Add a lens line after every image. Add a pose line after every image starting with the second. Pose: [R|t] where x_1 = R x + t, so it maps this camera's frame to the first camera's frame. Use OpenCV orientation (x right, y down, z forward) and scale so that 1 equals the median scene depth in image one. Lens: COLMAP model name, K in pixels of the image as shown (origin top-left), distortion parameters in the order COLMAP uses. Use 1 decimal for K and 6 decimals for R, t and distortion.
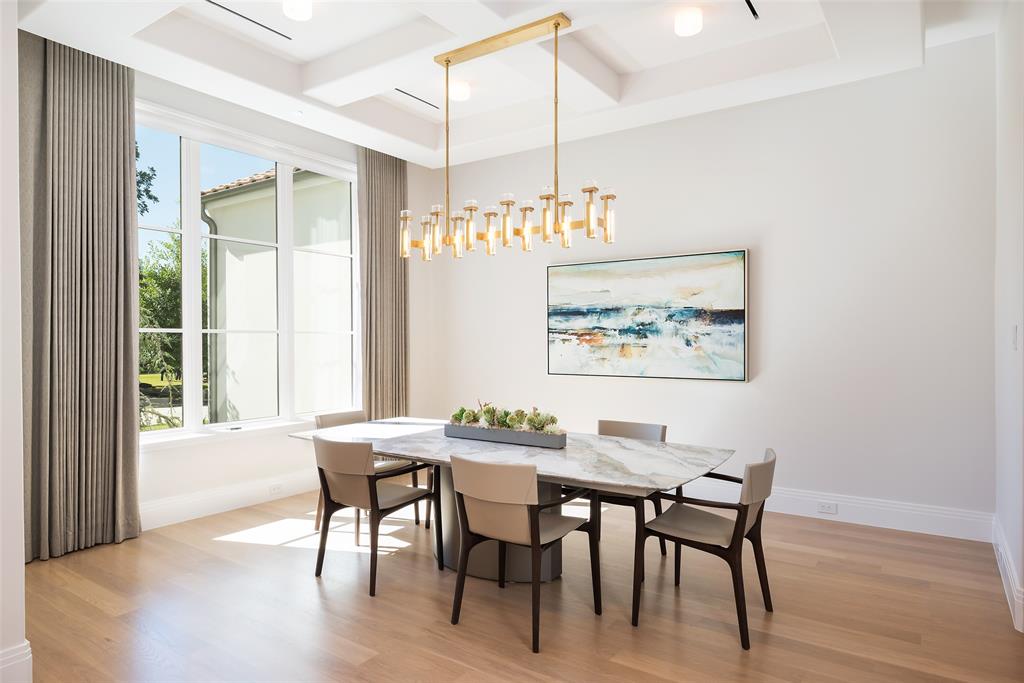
lens RADIAL K [[604.5, 0, 496.9], [0, 604.5, 345.4], [0, 0, 1]] dist [-0.004075, -0.000895]
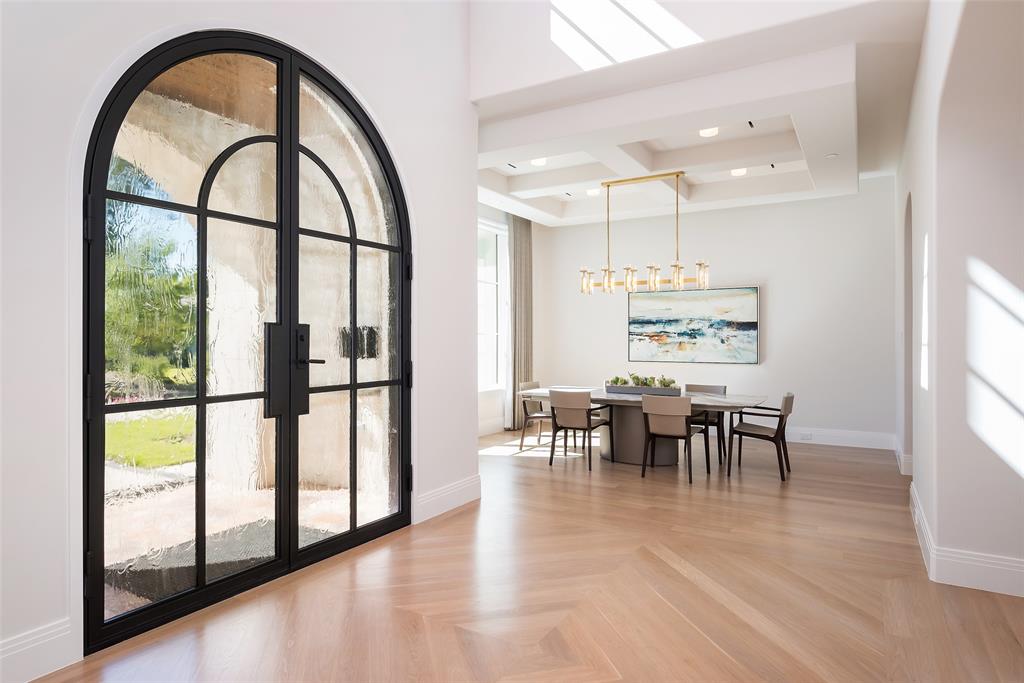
lens RADIAL K [[573.2, 0, 512.0], [0, 573.2, 341.5], [0, 0, 1]] dist [0.000104, 0.000460]
pose [[0.996732, 0.002395, 0.080747, -0.379102], [-0.001943, 0.999982, -0.005670, 0.006012], [-0.080759, 0.005495, 0.996718, -0.512413]]
